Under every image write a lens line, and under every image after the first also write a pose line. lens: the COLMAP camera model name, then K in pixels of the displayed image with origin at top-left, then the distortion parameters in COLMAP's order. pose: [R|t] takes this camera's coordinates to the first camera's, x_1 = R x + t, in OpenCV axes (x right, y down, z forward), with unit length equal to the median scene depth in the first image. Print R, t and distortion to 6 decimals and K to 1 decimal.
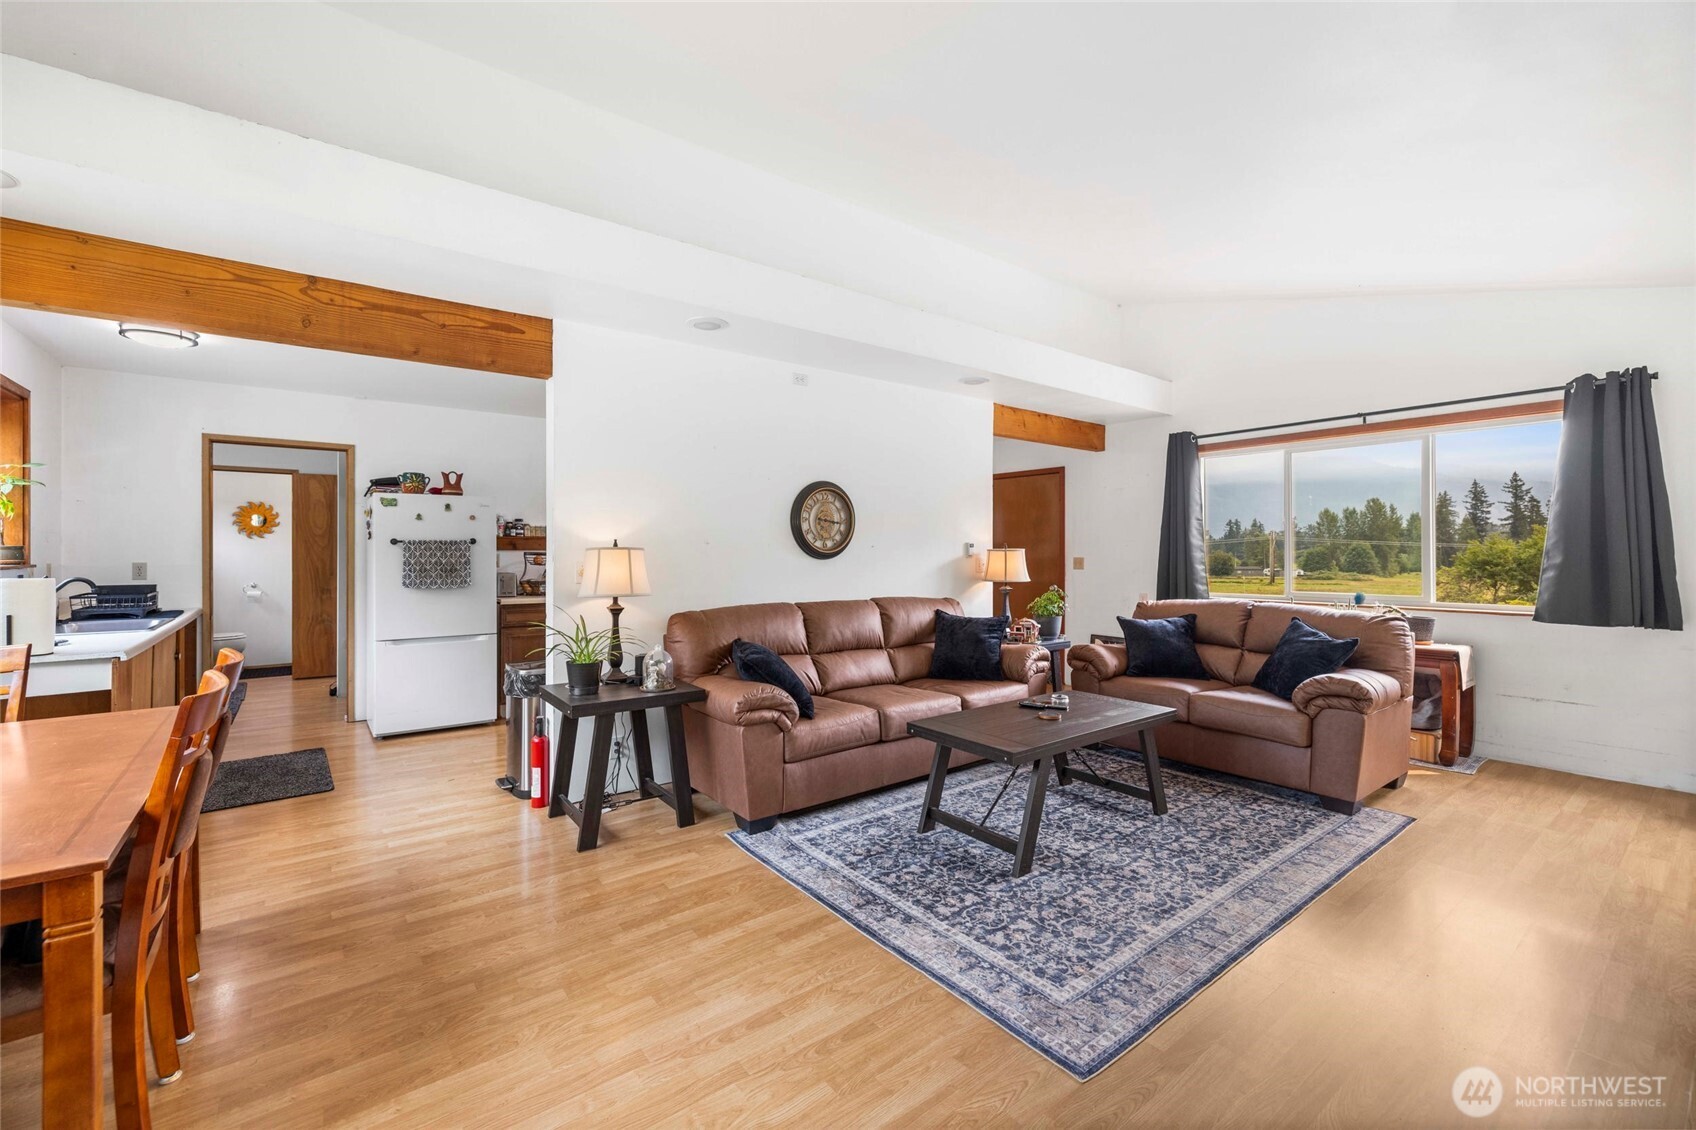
lens RADIAL K [[713.9, 0, 831.3], [0, 713.9, 551.1], [0, 0, 1]] dist [-0.002280, 0.000245]
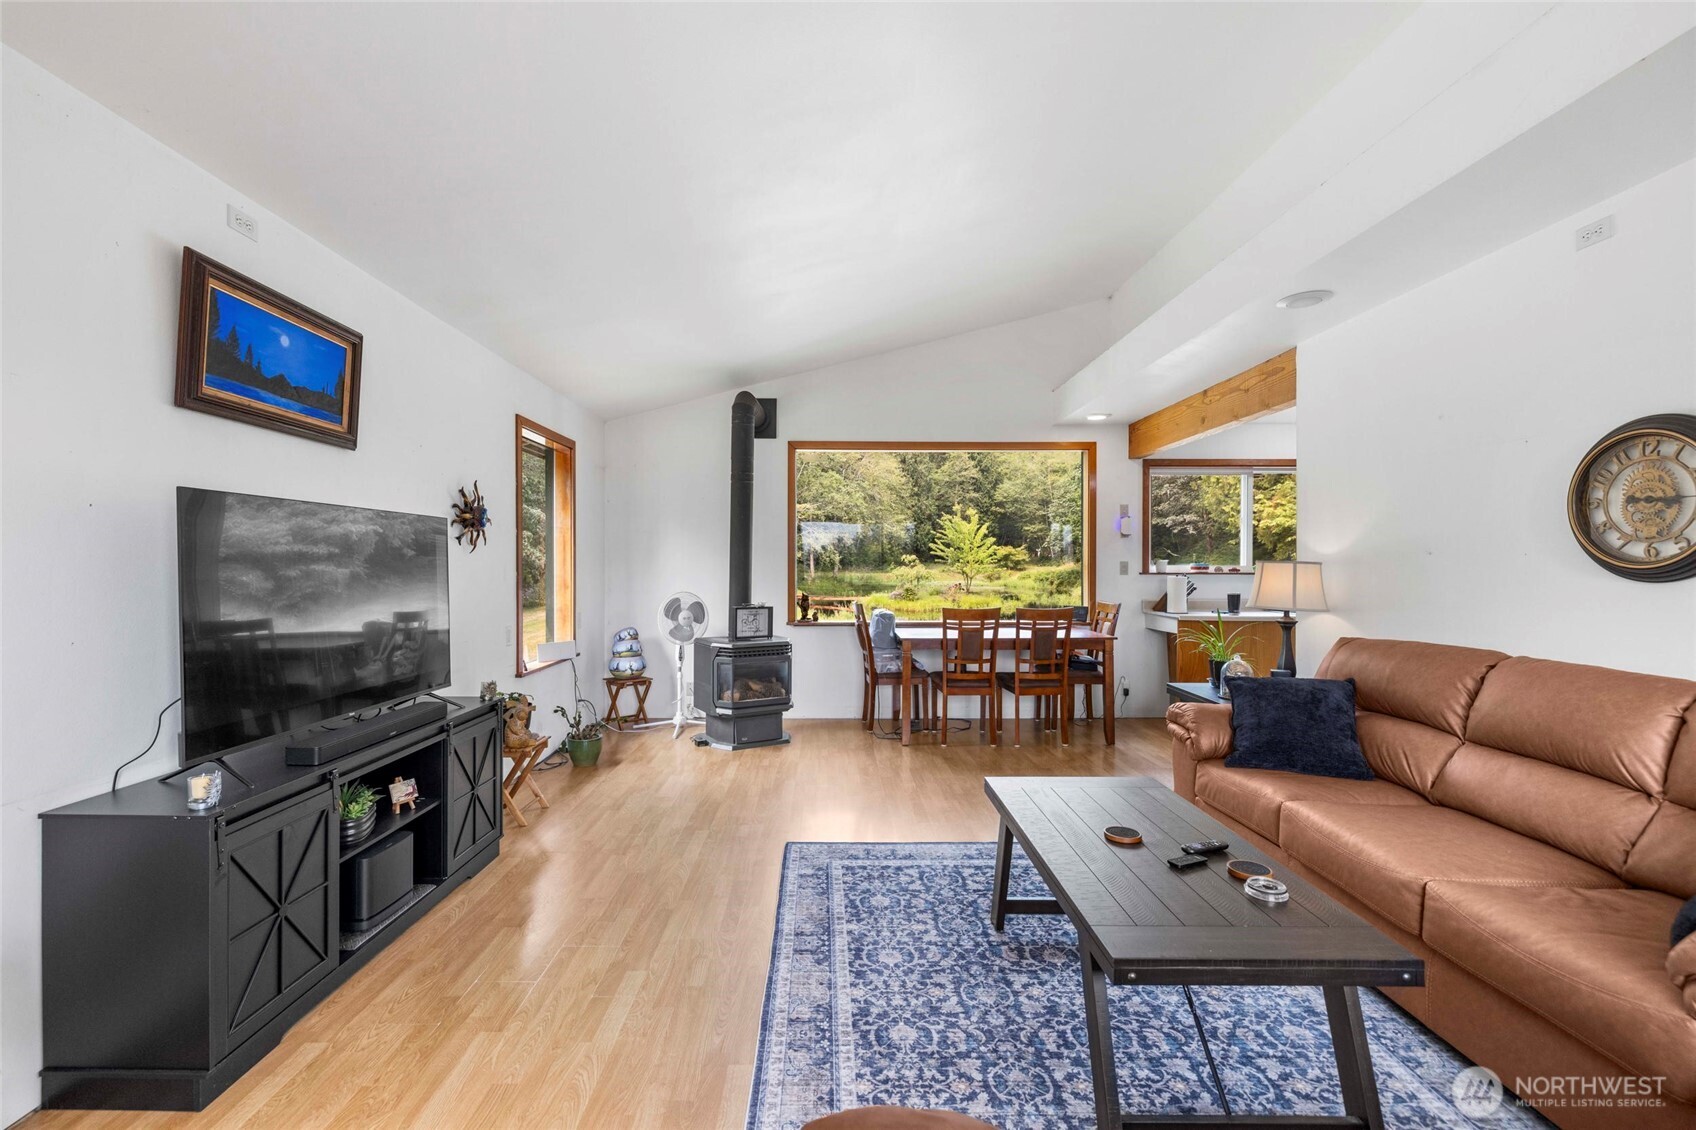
lens RADIAL K [[713.9, 0, 830.5], [0, 713.9, 568.6], [0, 0, 1]] dist [-0.002280, 0.000245]
pose [[-0.597666, 0.006343, -0.801720, 1.055090], [-0.001644, 0.999957, 0.009137, -0.002143], [0.801743, 0.006779, -0.597630, 1.301918]]
